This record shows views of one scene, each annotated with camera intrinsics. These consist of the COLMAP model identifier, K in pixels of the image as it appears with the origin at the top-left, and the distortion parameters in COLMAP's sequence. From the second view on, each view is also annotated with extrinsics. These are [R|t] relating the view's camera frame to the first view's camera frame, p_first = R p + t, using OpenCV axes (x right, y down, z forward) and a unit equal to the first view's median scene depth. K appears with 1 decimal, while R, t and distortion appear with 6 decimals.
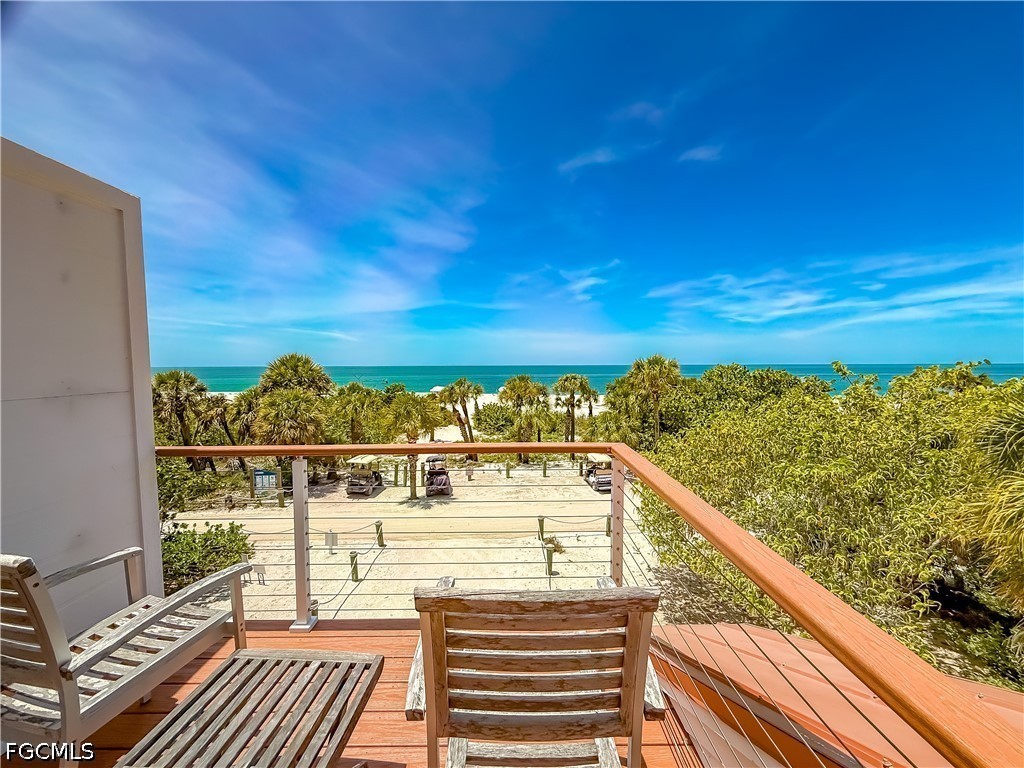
lens RADIAL K [[439.7, 0, 500.7], [0, 439.7, 386.3], [0, 0, 1]] dist [-0.000703, 0.000048]
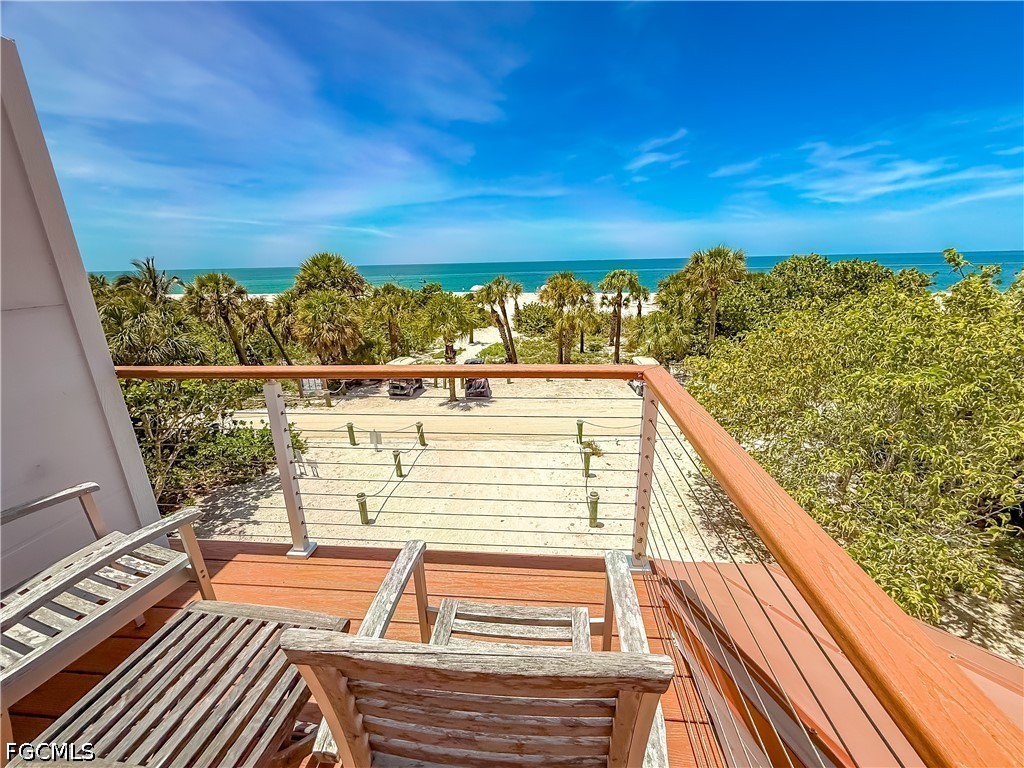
lens RADIAL K [[421.3, 0, 512.0], [0, 421.3, 384.0], [0, 0, 1]] dist [0.000312, -0.000052]
pose [[0.994681, 0.011397, -0.102374, 0.036017], [0.013040, 0.971932, 0.234900, -0.006799], [0.102178, -0.234985, 0.966613, 0.094040]]
